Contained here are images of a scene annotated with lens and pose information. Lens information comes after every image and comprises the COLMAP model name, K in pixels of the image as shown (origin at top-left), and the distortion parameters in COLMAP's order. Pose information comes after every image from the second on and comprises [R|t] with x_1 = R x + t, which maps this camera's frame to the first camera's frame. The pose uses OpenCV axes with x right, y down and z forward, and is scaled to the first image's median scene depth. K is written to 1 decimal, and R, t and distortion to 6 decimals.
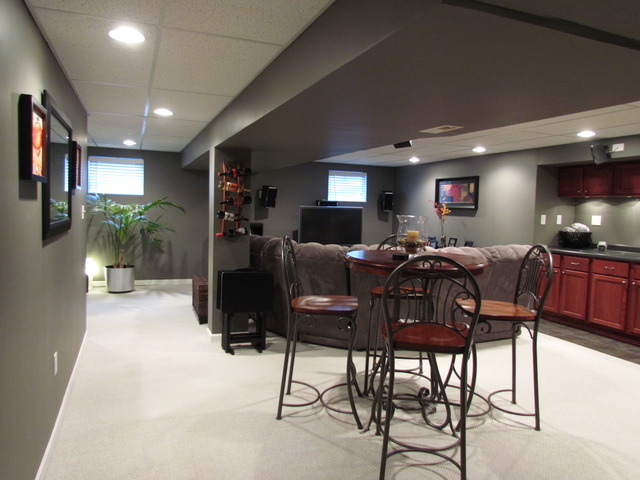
lens RADIAL K [[453.8, 0, 318.9], [0, 453.8, 241.8], [0, 0, 1]] dist [-0.032185, 0.020124]
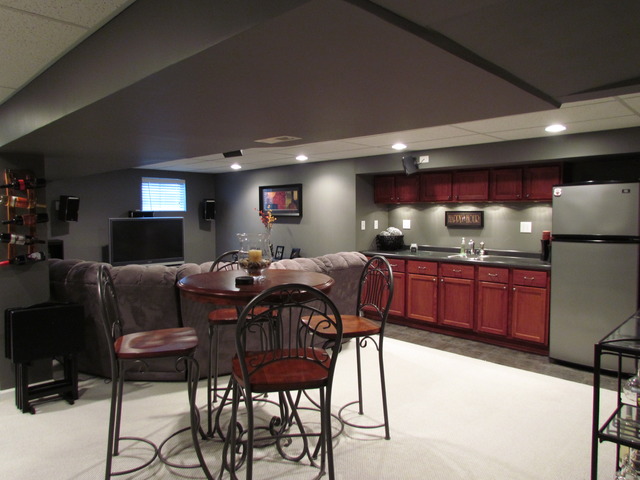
lens RADIAL K [[453.8, 0, 318.9], [0, 453.8, 241.8], [0, 0, 1]] dist [-0.032185, 0.020124]
pose [[0.919426, -0.053012, 0.389673, -0.019786], [0.055766, 0.998435, 0.004250, -0.025820], [-0.389288, 0.017823, 0.920943, 0.073923]]
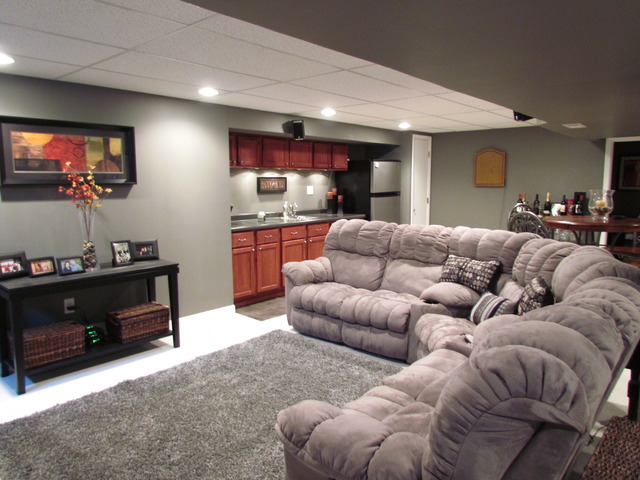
lens RADIAL K [[453.8, 0, 318.9], [0, 453.8, 241.8], [0, 0, 1]] dist [-0.032185, 0.020124]
pose [[-0.439405, -0.145262, 0.886466, -0.415595], [0.060198, 0.979858, 0.190405, -0.141163], [-0.896270, 0.137028, -0.421810, 1.523181]]
